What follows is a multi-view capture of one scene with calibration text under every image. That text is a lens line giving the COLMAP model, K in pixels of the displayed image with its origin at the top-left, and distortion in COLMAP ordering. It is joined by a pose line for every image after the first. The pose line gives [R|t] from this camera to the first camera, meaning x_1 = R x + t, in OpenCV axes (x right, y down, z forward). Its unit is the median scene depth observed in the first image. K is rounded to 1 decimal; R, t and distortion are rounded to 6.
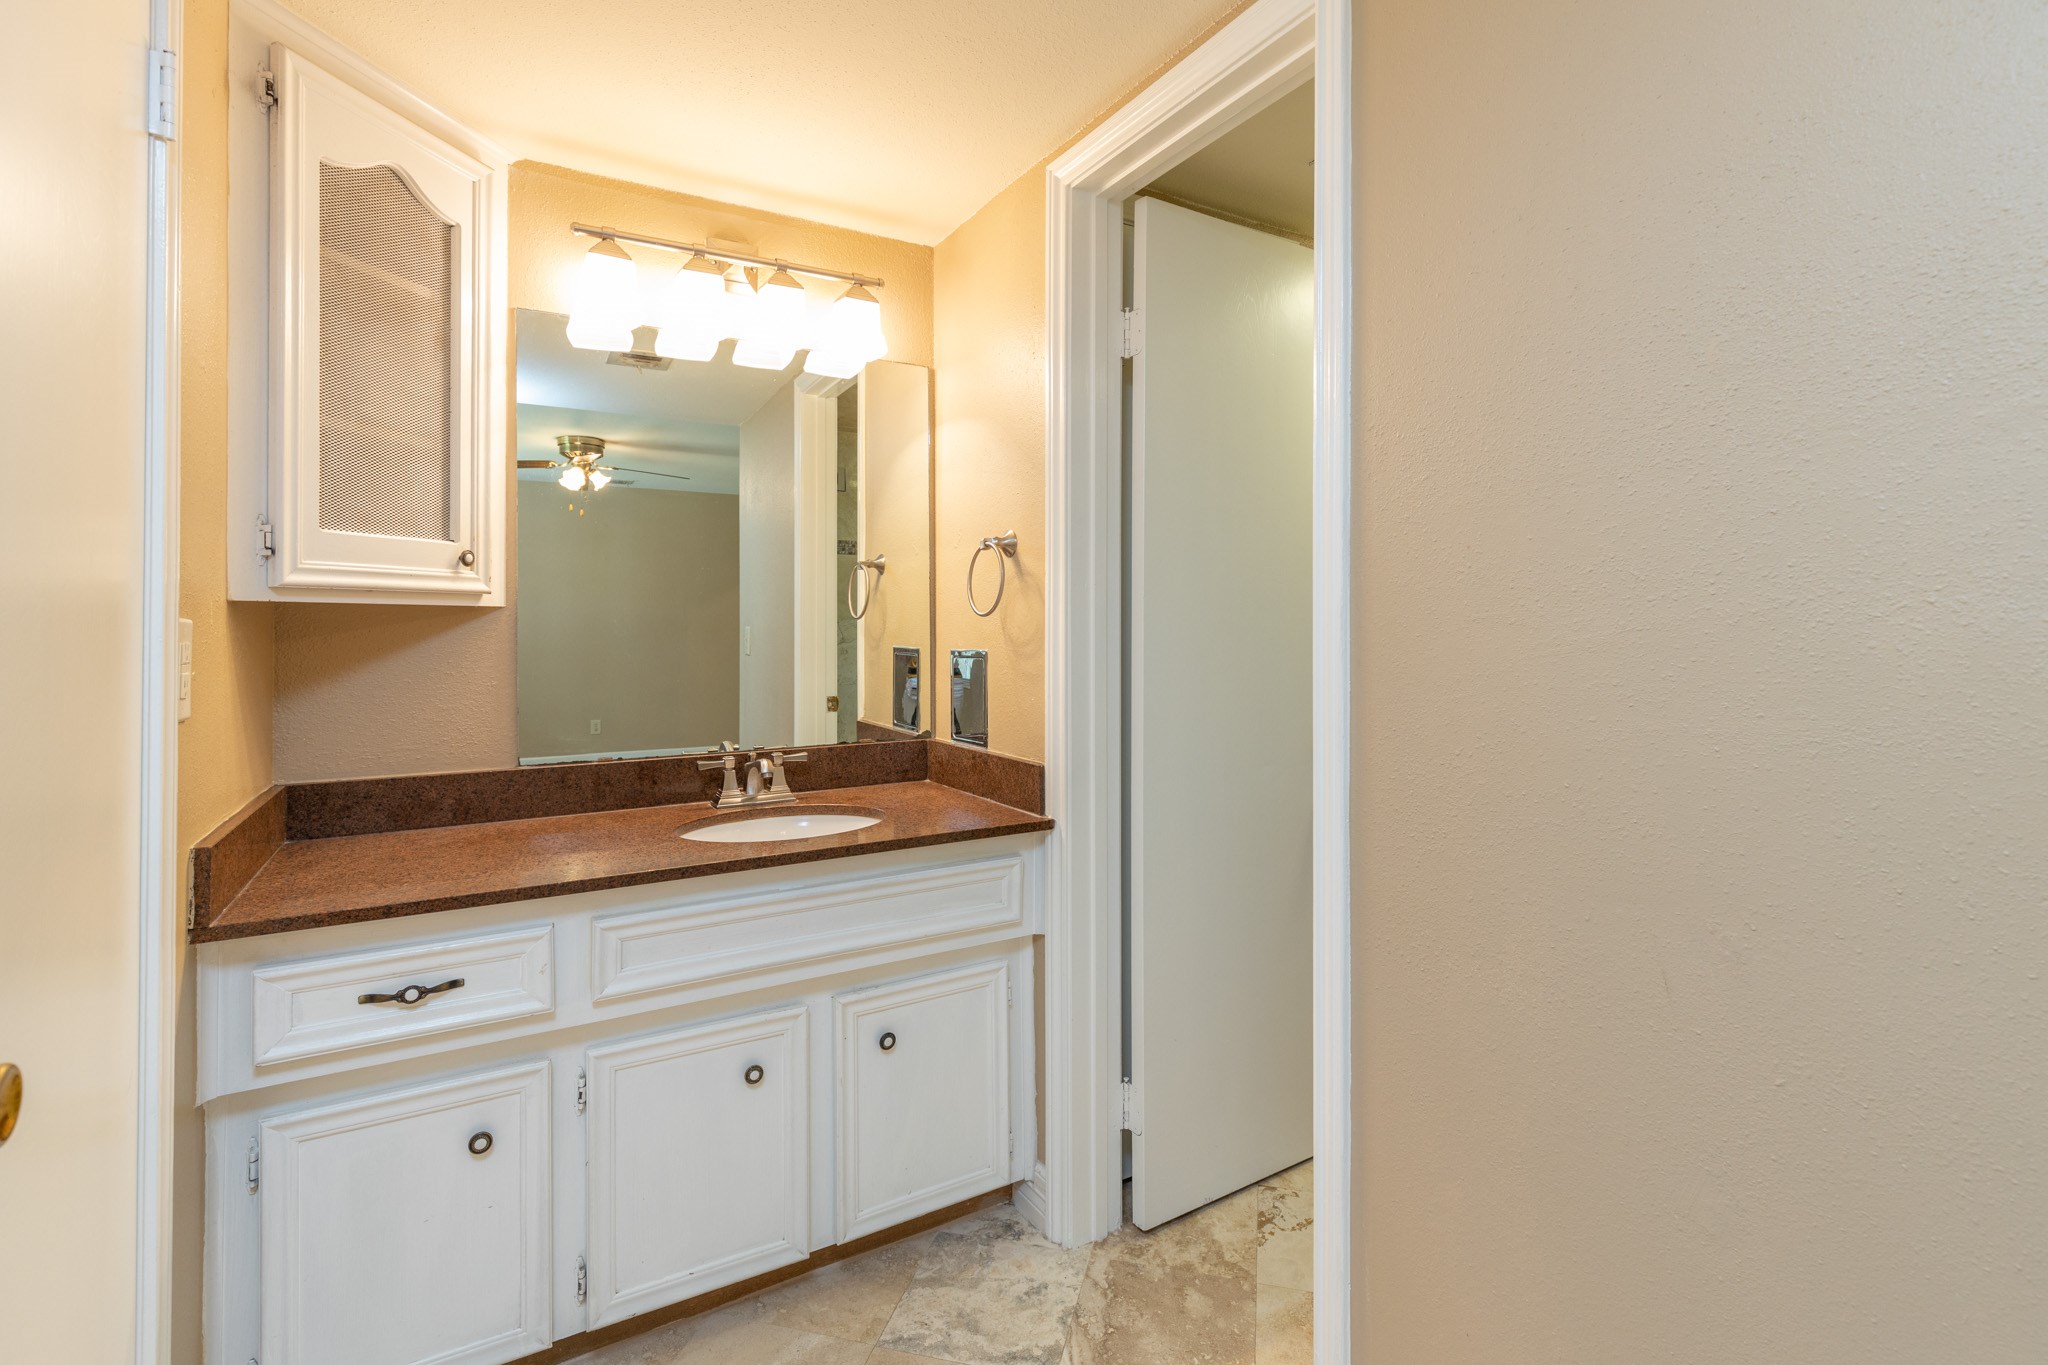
lens RADIAL K [[935.2, 0, 1019.5], [0, 935.2, 631.0], [0, 0, 1]] dist [0.003815, 0.000603]
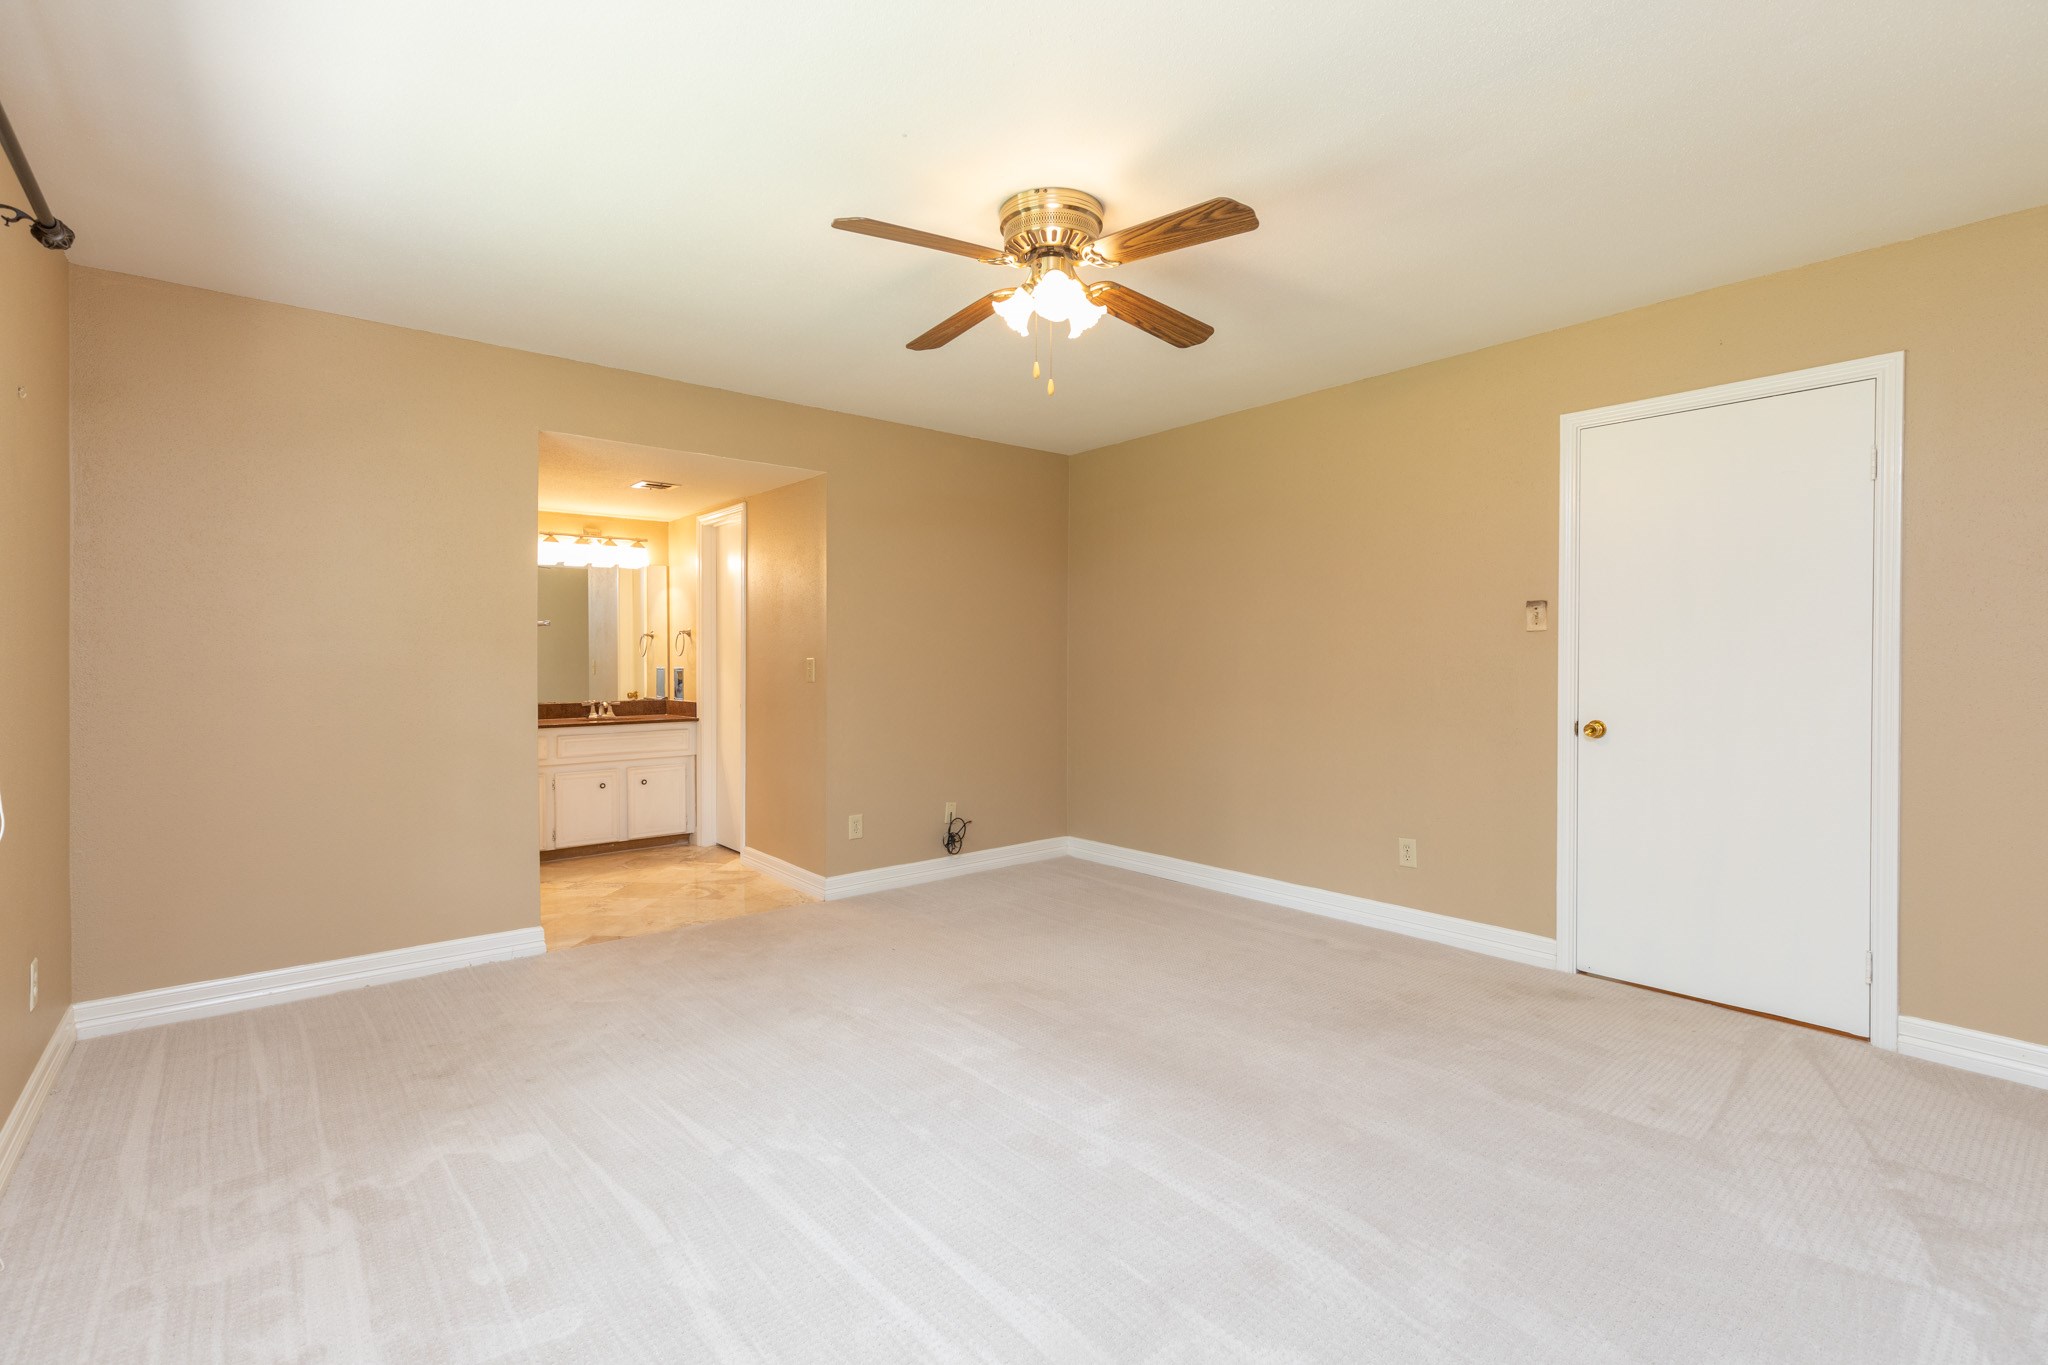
lens RADIAL K [[905.5, 0, 1027.4], [0, 905.5, 662.7], [0, 0, 1]] dist [0.001322, 0.000119]
pose [[0.986641, -0.008889, 0.162664, 0.569523], [0.009538, 0.999949, -0.003206, 0.026774], [-0.162627, 0.004715, 0.986676, -2.002798]]
